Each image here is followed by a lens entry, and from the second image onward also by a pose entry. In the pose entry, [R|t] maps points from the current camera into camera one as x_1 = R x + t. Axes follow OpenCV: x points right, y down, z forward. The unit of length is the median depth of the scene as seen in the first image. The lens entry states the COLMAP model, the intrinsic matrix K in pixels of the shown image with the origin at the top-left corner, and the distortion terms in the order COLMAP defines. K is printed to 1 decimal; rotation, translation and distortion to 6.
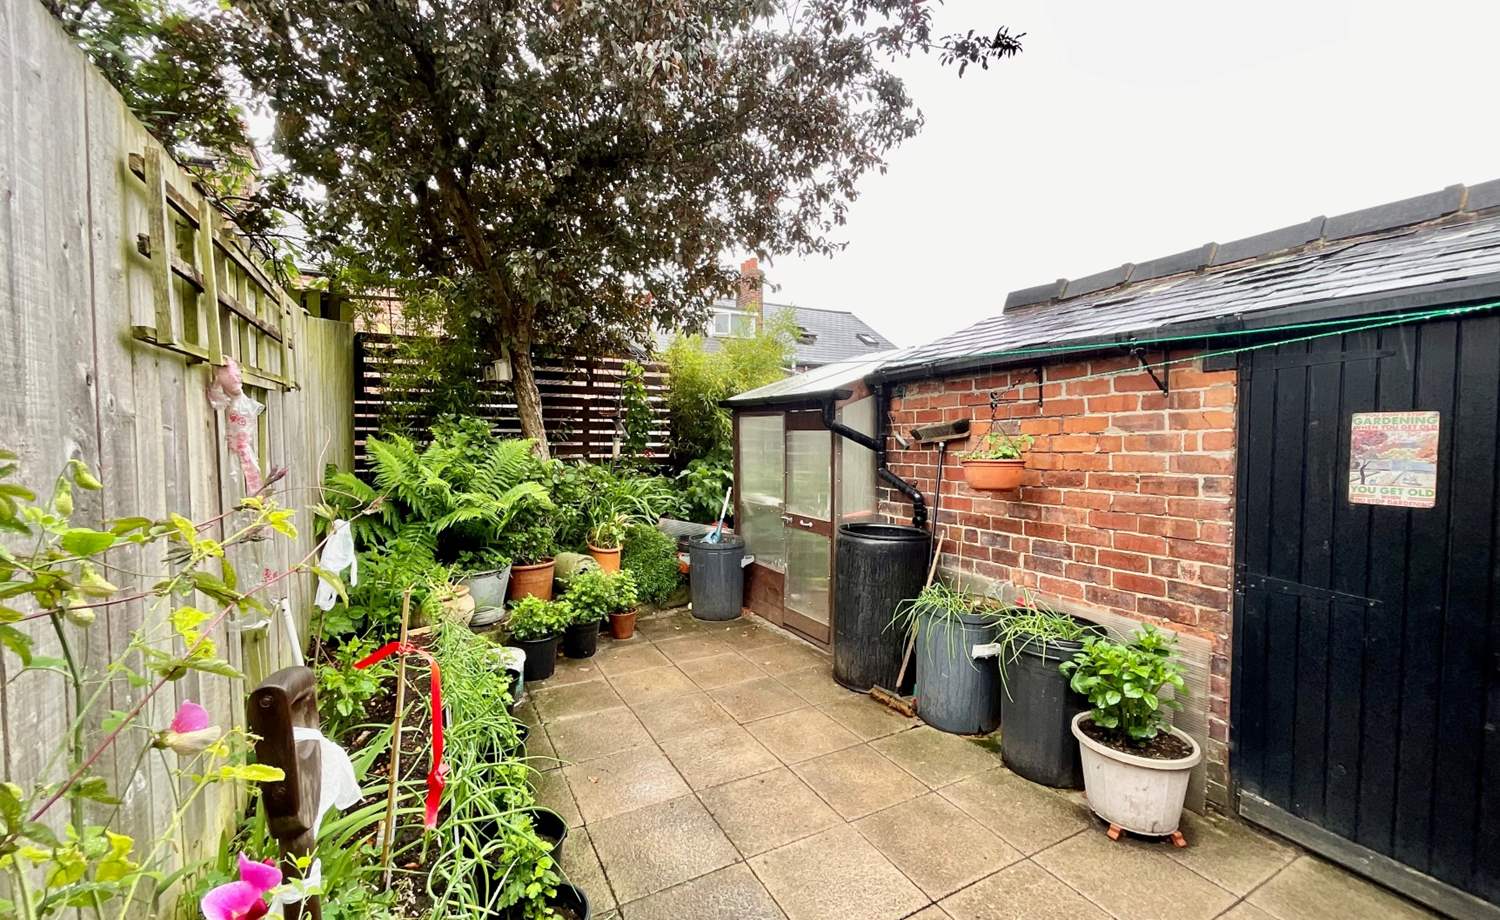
lens RADIAL K [[607.4, 0, 750.0], [0, 607.4, 460.0], [0, 0, 1]] dist [-0.003060, 0.000300]
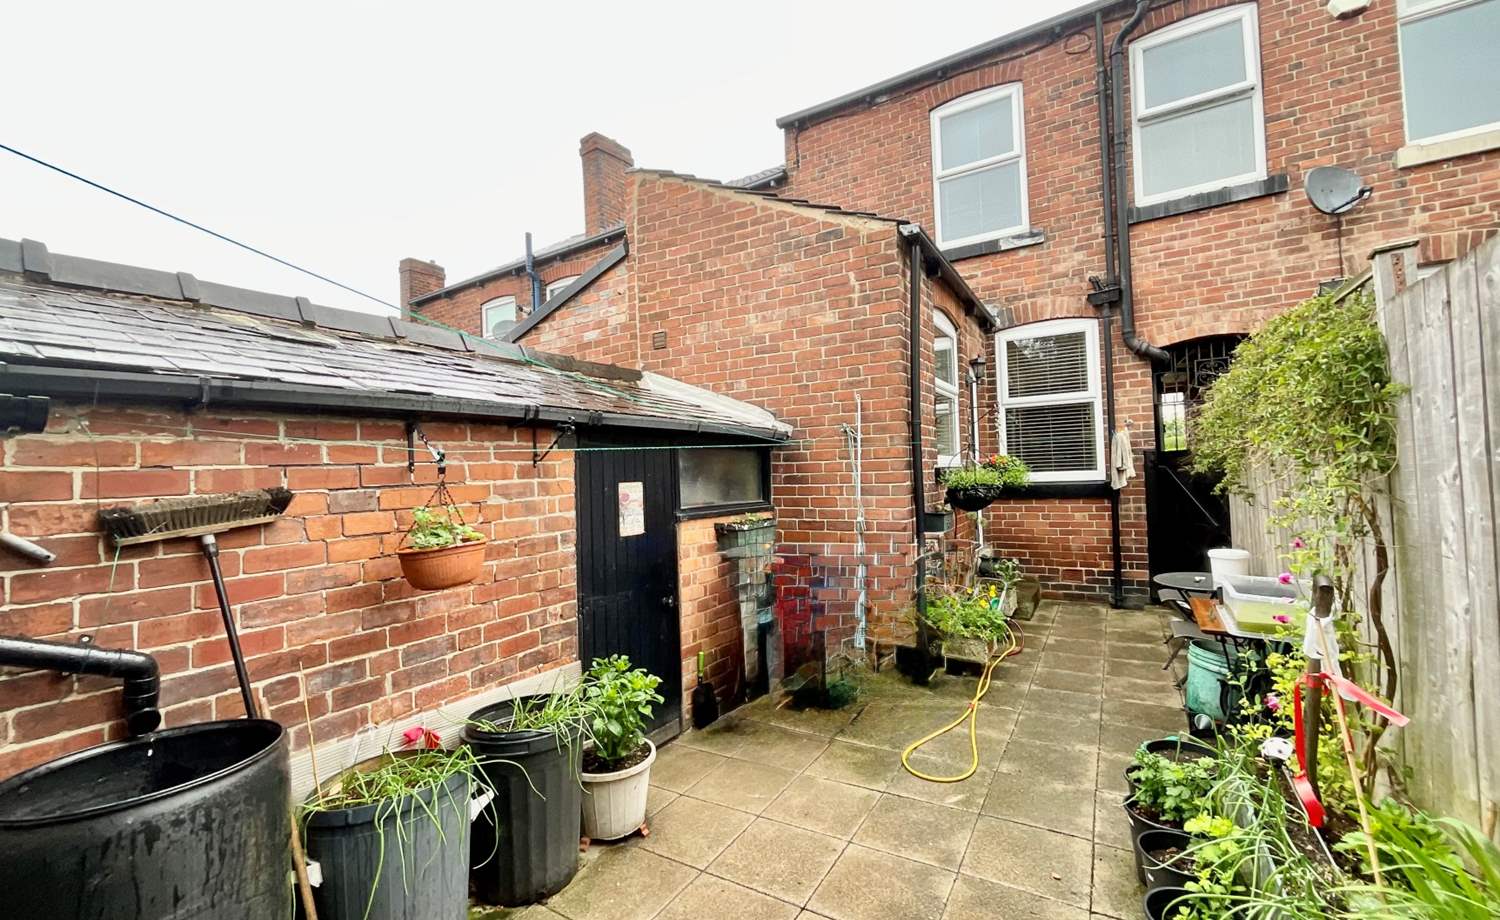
lens RADIAL K [[607.4, 0, 750.0], [0, 607.4, 460.0], [0, 0, 1]] dist [-0.003060, 0.000300]
pose [[-0.500205, 0.038777, 0.865039, -0.324067], [0.065439, 0.997833, -0.006890, -0.054199], [-0.863431, 0.053161, -0.501658, 0.790714]]
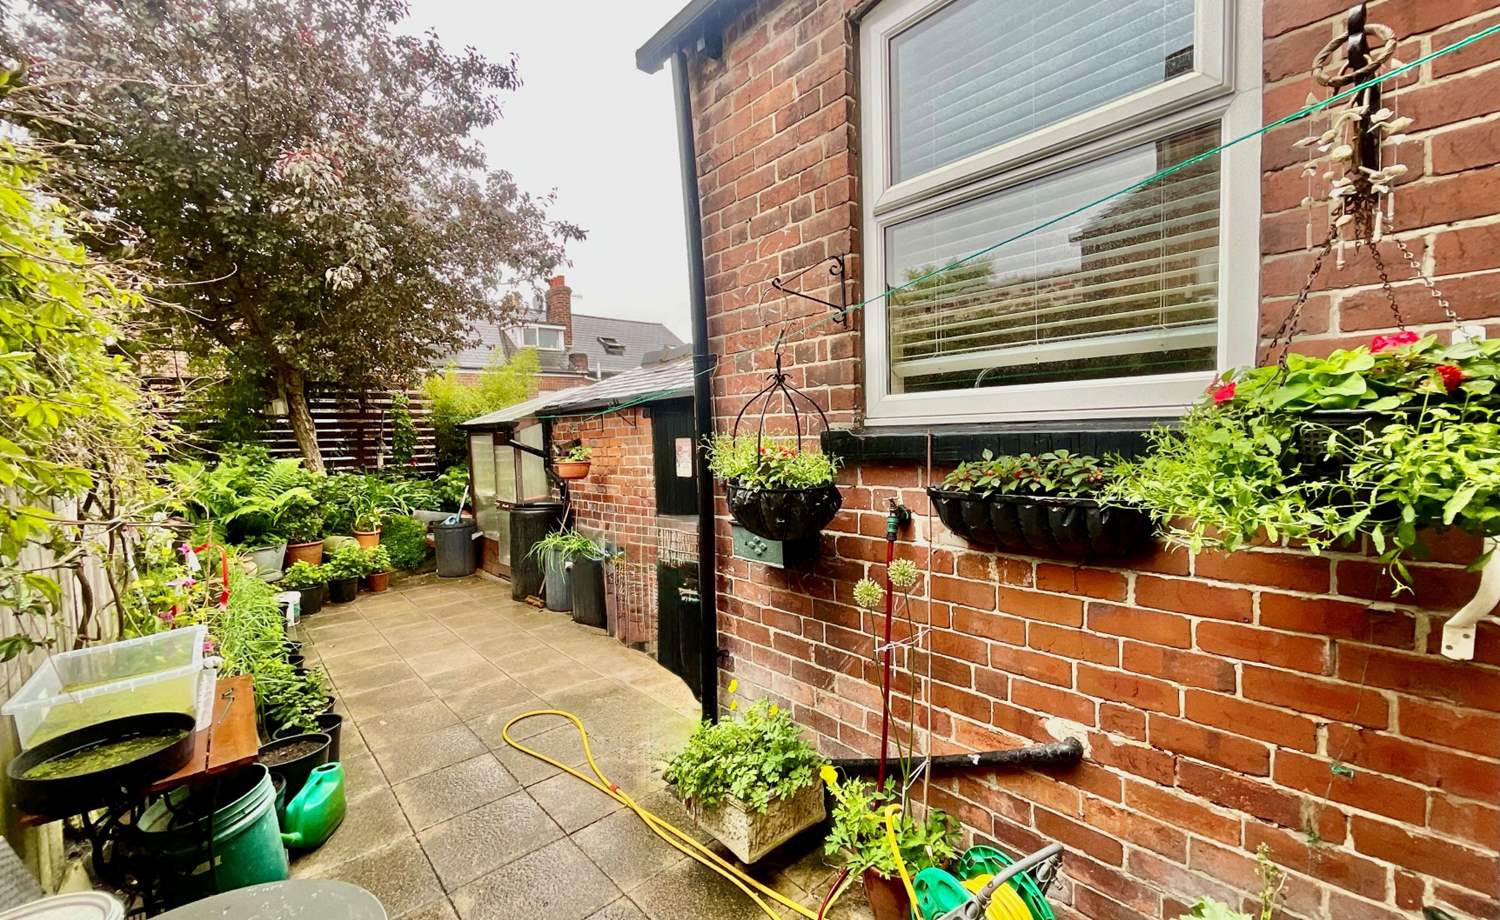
lens RADIAL K [[607.4, 0, 750.0], [0, 607.4, 460.0], [0, 0, 1]] dist [-0.003060, 0.000300]
pose [[0.971268, -0.039774, 0.234640, 0.370689], [0.038852, 0.999208, 0.008557, -0.001051], [-0.234795, 0.000805, 0.972045, -0.713782]]
